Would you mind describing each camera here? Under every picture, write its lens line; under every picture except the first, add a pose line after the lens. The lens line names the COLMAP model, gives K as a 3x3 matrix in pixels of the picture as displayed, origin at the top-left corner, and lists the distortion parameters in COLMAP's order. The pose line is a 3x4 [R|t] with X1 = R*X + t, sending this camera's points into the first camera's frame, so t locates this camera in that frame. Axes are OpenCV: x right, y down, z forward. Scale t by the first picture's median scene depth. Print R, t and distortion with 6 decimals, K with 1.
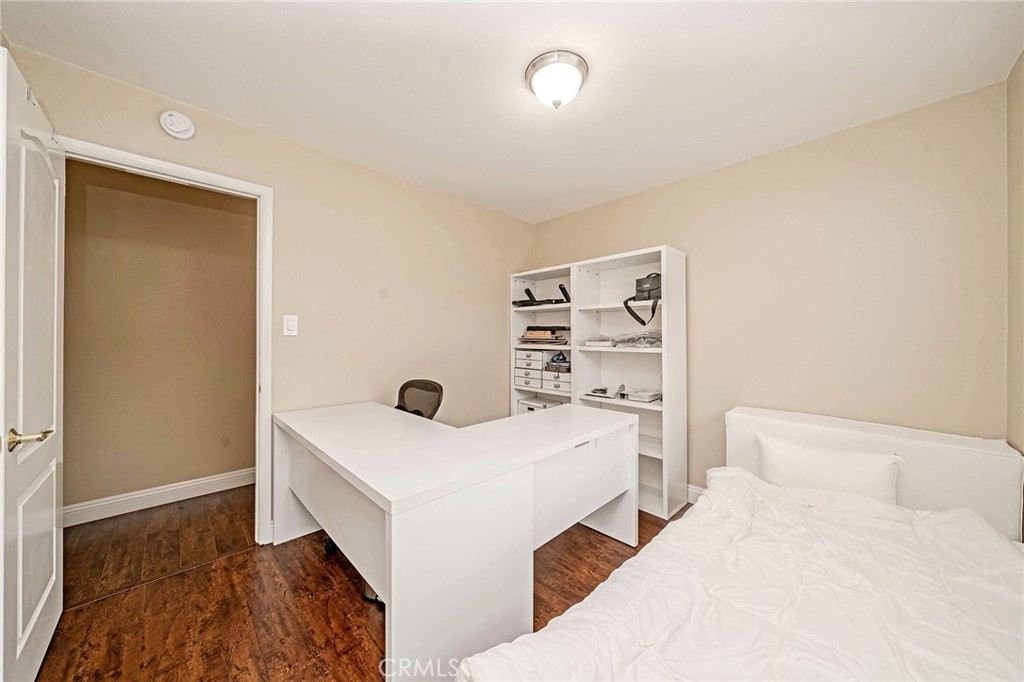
lens RADIAL K [[349.0, 0, 512.6], [0, 349.0, 336.1], [0, 0, 1]] dist [-0.005435, -0.000064]
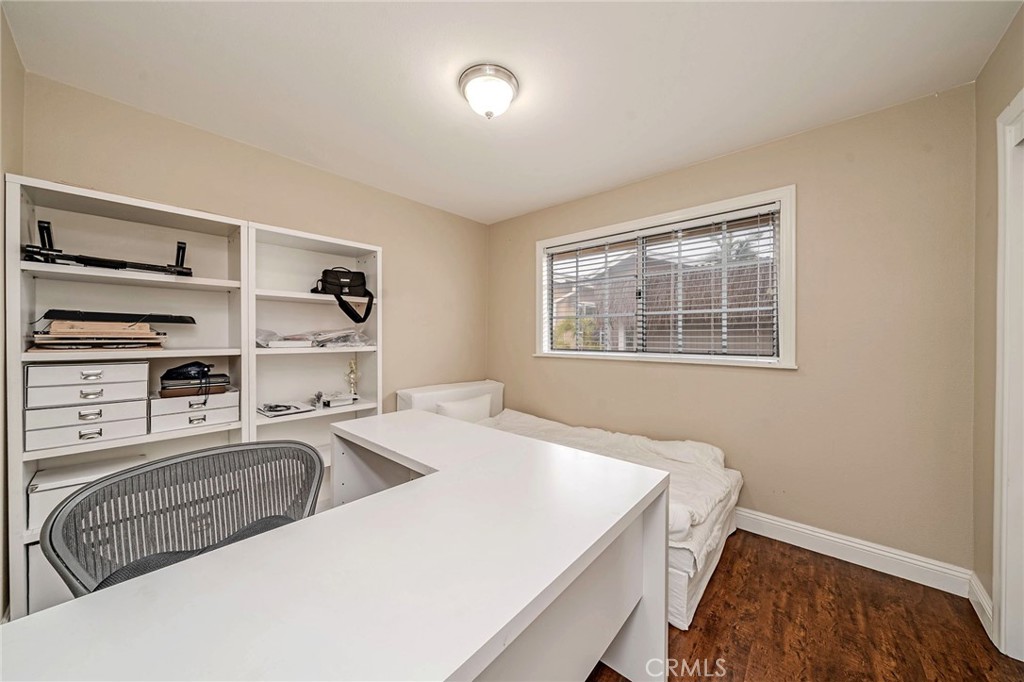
lens RADIAL K [[349.0, 0, 512.6], [0, 349.0, 336.1], [0, 0, 1]] dist [-0.005435, -0.000064]
pose [[-0.079834, -0.005225, 0.996794, -0.528604], [-0.006806, 0.999966, 0.004697, -0.001432], [-0.996785, -0.006409, -0.079867, 0.562088]]
